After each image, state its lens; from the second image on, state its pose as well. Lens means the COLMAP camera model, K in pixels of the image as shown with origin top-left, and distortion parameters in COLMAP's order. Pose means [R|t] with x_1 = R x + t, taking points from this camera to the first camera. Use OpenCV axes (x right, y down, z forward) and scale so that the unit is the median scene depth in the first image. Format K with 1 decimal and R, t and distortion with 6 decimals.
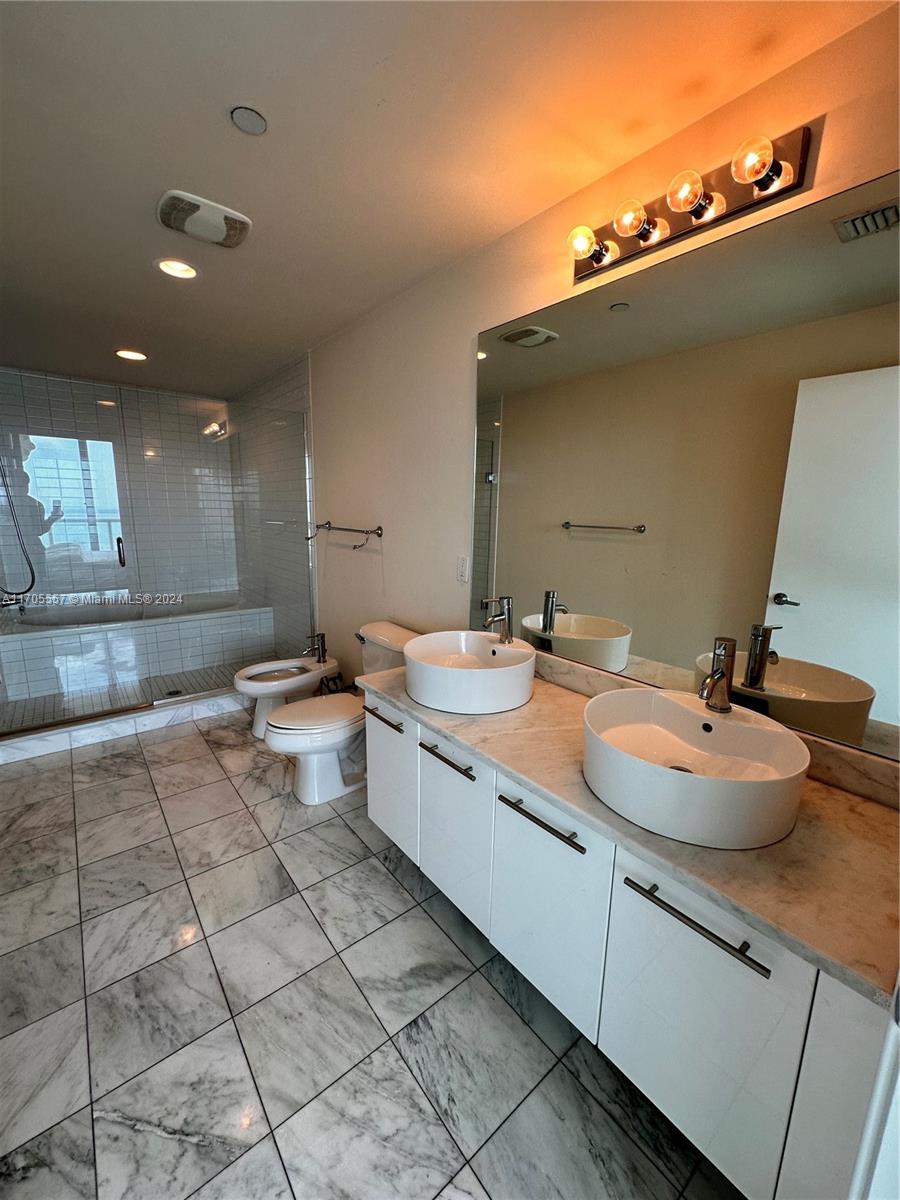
lens RADIAL K [[473.8, 0, 450.4], [0, 473.8, 600.0], [0, 0, 1]] dist [-0.006023, 0.000846]
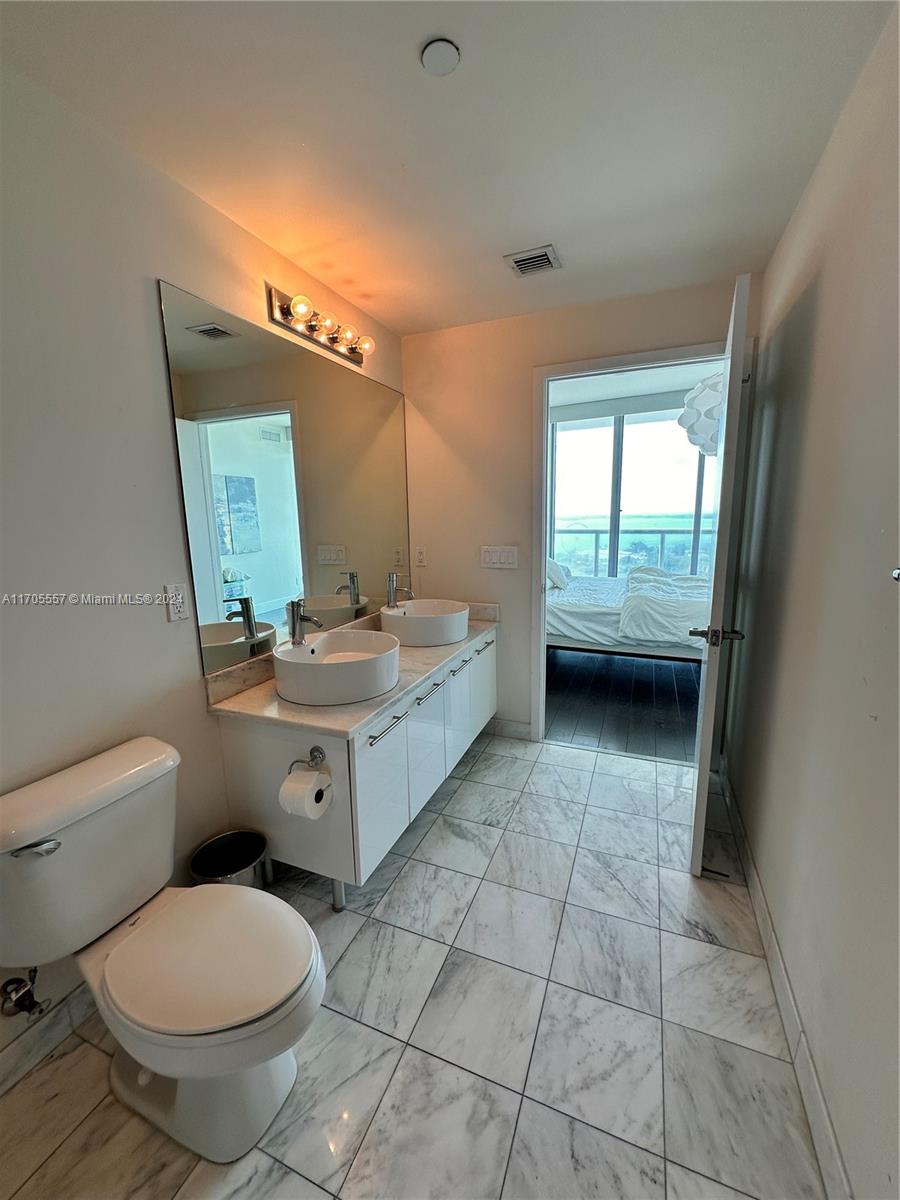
lens RADIAL K [[473.8, 0, 448.3], [0, 473.8, 601.3], [0, 0, 1]] dist [-0.006023, 0.000846]
pose [[-0.472433, -0.168619, 0.865087, -1.225413], [0.173480, 0.944537, 0.278844, -0.306325], [-0.864125, 0.281810, -0.416979, 1.497003]]
